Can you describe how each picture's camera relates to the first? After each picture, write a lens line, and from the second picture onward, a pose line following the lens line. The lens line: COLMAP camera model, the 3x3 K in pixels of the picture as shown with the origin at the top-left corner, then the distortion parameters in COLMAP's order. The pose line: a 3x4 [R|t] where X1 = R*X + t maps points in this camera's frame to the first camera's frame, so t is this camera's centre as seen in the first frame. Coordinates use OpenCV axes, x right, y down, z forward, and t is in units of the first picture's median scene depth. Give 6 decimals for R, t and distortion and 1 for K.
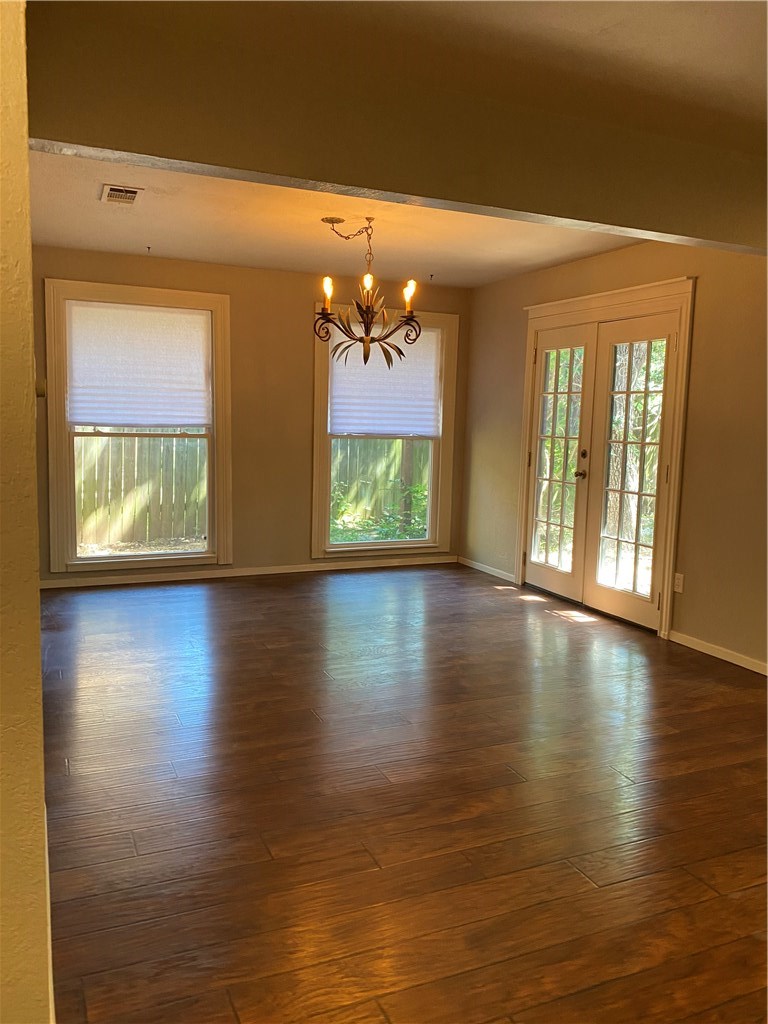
lens RADIAL K [[775.3, 0, 384.0], [0, 775.3, 512.0], [0, 0, 1]] dist [0.150188, -0.364781]
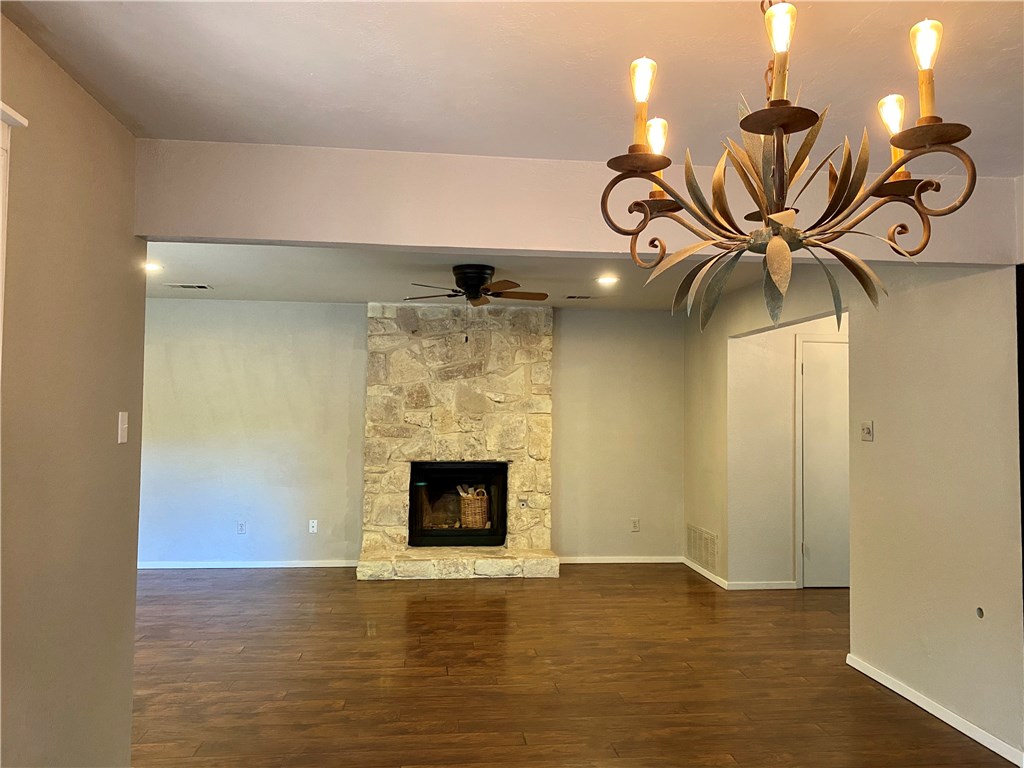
lens RADIAL K [[775.3, 0, 512.0], [0, 775.3, 384.0], [0, 0, 1]] dist [0.150188, -0.364781]
pose [[-0.946605, -0.024842, 0.321438, -0.030102], [0.003202, 0.996253, 0.086425, -0.194002], [-0.322380, 0.082840, -0.942979, 1.378677]]
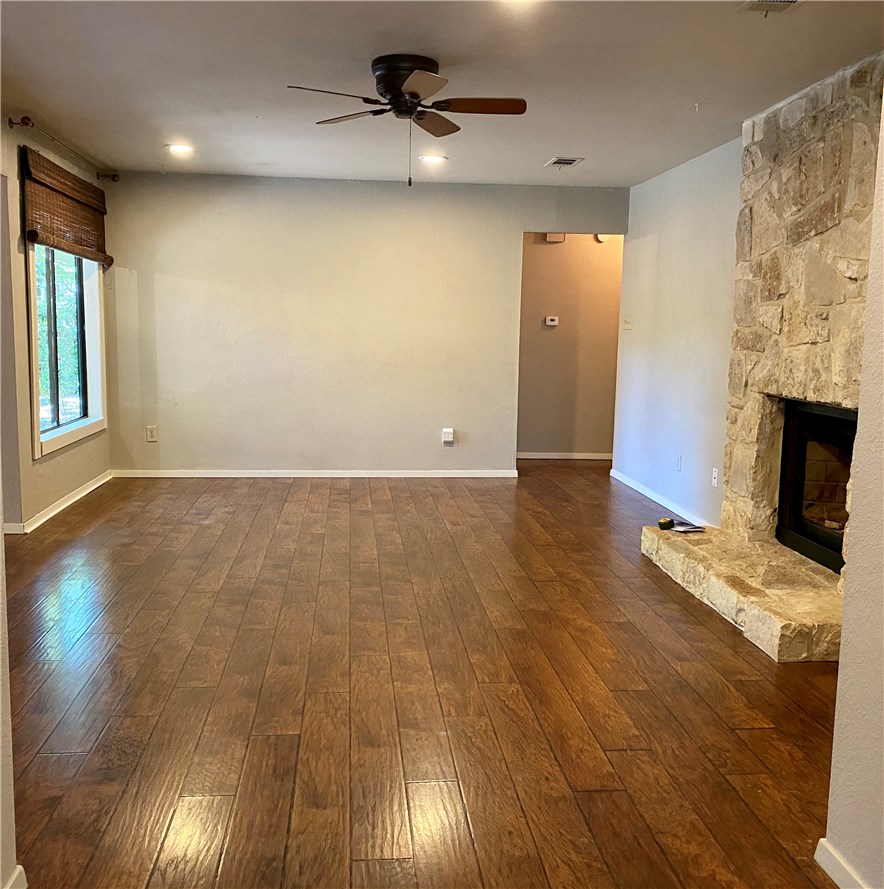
lens RADIAL K [[915.3, 0, 443.0], [0, 915.3, 423.3], [0, 0, 1]] dist [0.104586, -0.010093]
pose [[0.322907, -0.125651, 0.938053, -0.482047], [0.103544, 0.989888, 0.096951, -0.004147], [-0.940749, 0.065823, 0.332653, -0.084875]]
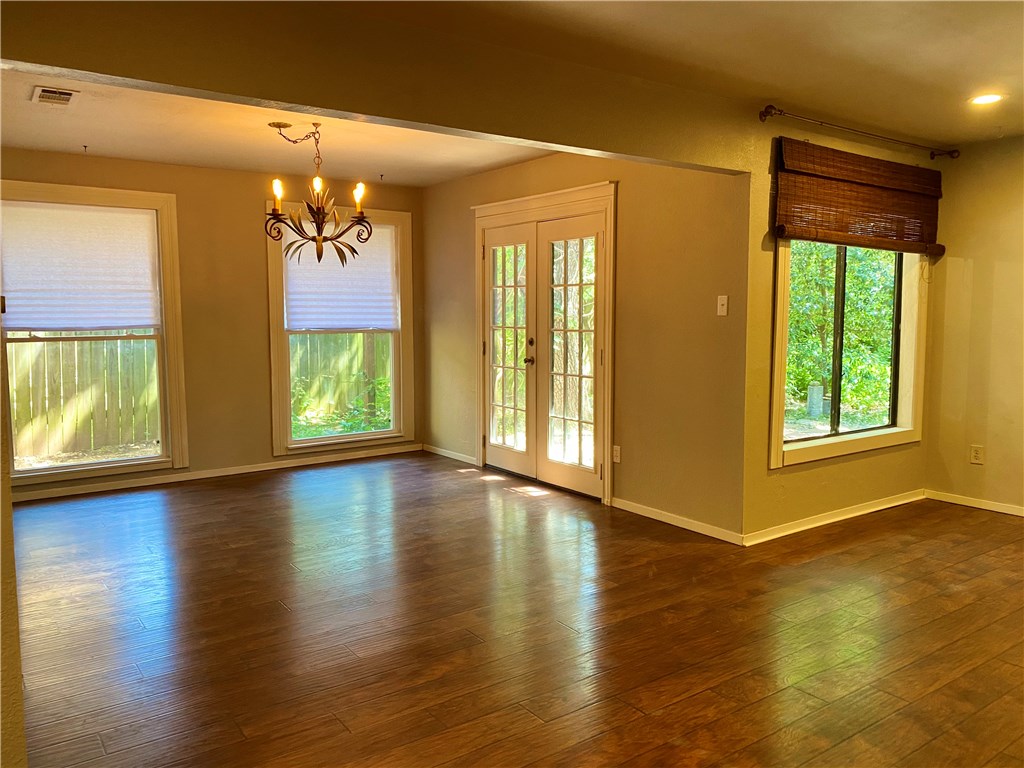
lens RADIAL K [[788.8, 0, 512.0], [0, 788.8, 384.0], [0, 0, 1]] dist [0.069876, -0.104934]
pose [[0.979003, -0.047597, 0.198212, 0.009708], [0.052210, 0.998472, -0.018109, 0.002895], [-0.197047, 0.028077, 0.979992, -0.069086]]
